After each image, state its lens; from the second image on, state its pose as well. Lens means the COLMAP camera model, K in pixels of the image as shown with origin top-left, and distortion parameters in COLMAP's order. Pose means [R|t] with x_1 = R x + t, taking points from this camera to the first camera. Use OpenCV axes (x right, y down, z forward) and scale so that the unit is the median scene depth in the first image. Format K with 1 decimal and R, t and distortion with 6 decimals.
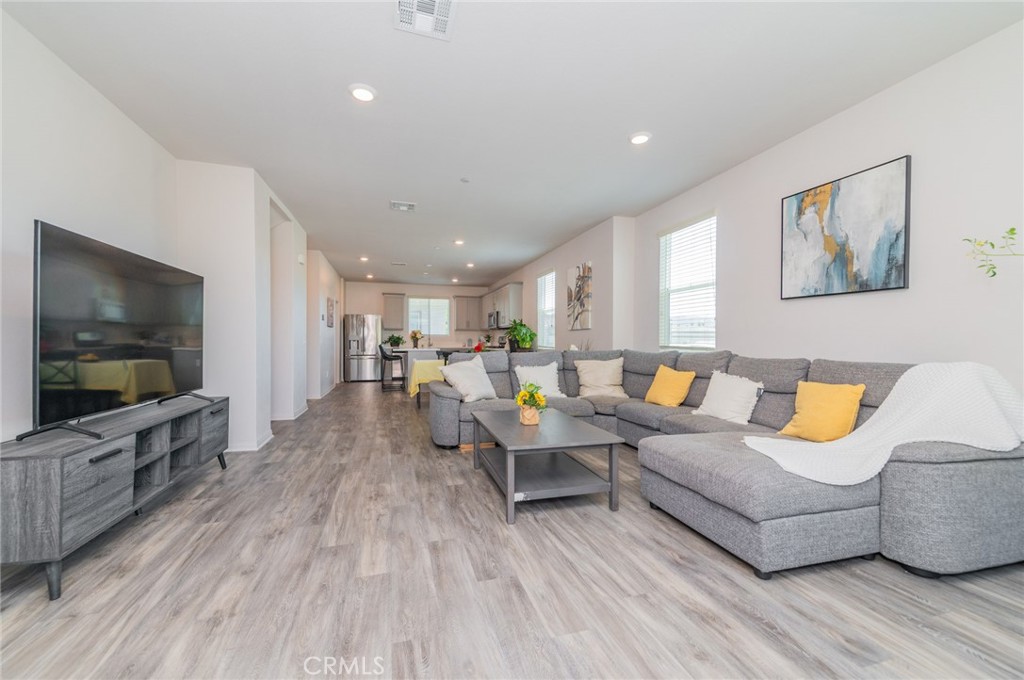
lens RADIAL K [[403.1, 0, 509.8], [0, 403.1, 342.8], [0, 0, 1]] dist [0.012153, -0.002803]
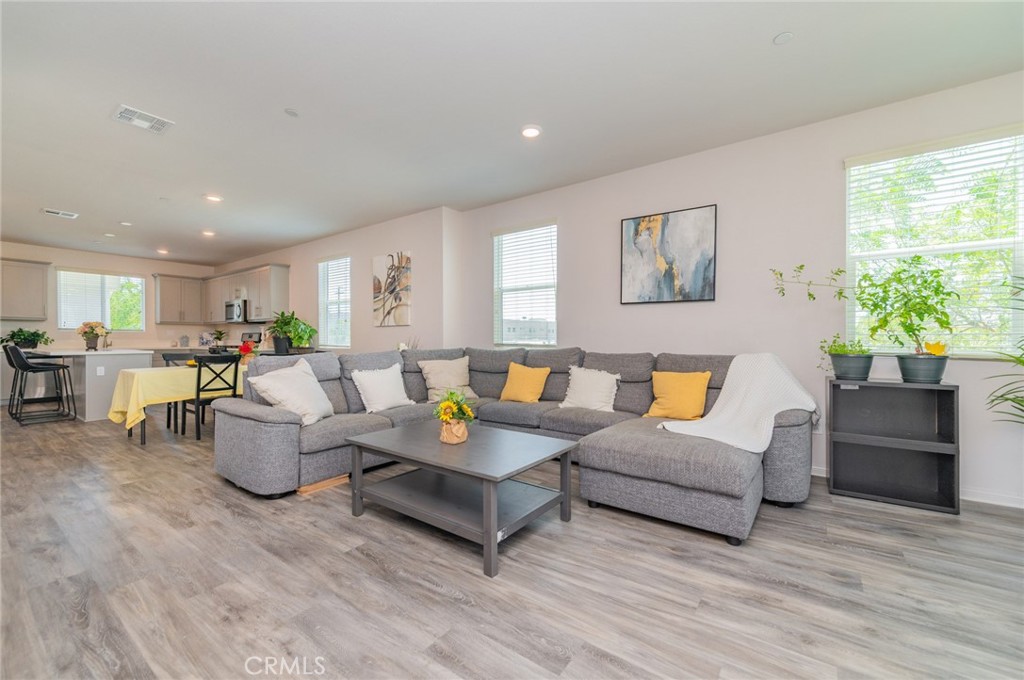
lens RADIAL K [[403.1, 0, 517.5], [0, 403.1, 338.8], [0, 0, 1]] dist [0.012153, -0.002803]
pose [[0.788494, -0.000768, 0.615042, -0.322087], [0.003494, 0.999989, -0.003230, -0.001731], [-0.615032, 0.004696, 0.788488, 0.265751]]
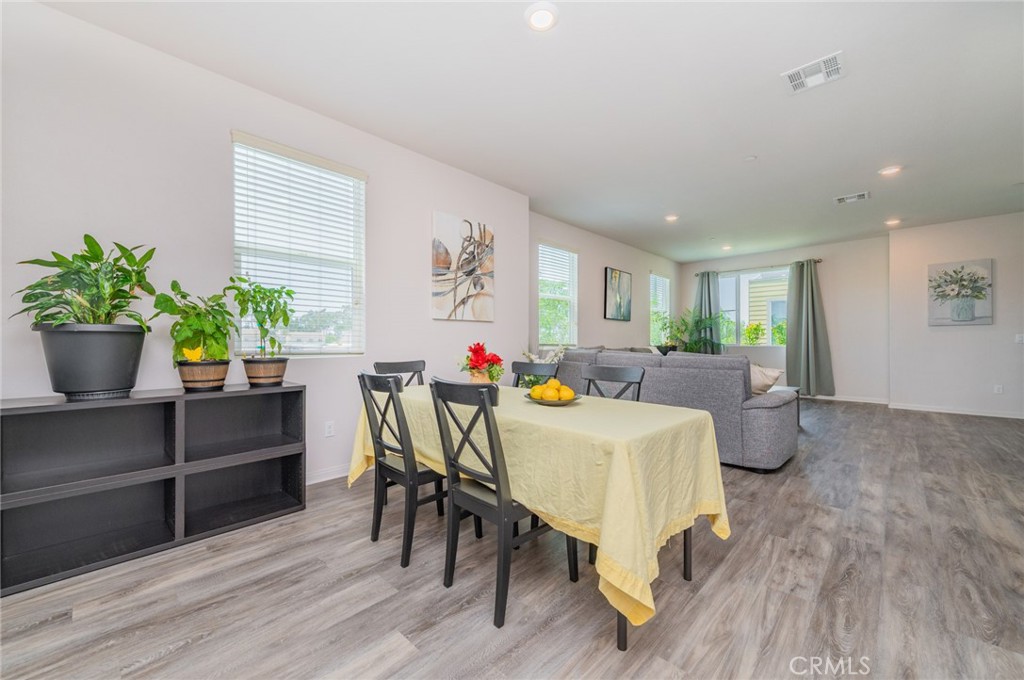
lens RADIAL K [[403.1, 0, 507.8], [0, 403.1, 339.7], [0, 0, 1]] dist [0.012153, -0.002803]
pose [[-0.489099, 0.001435, 0.872227, -0.847552], [0.000894, 0.999999, -0.001144, -0.004934], [-0.872228, 0.000220, -0.489100, 2.572587]]
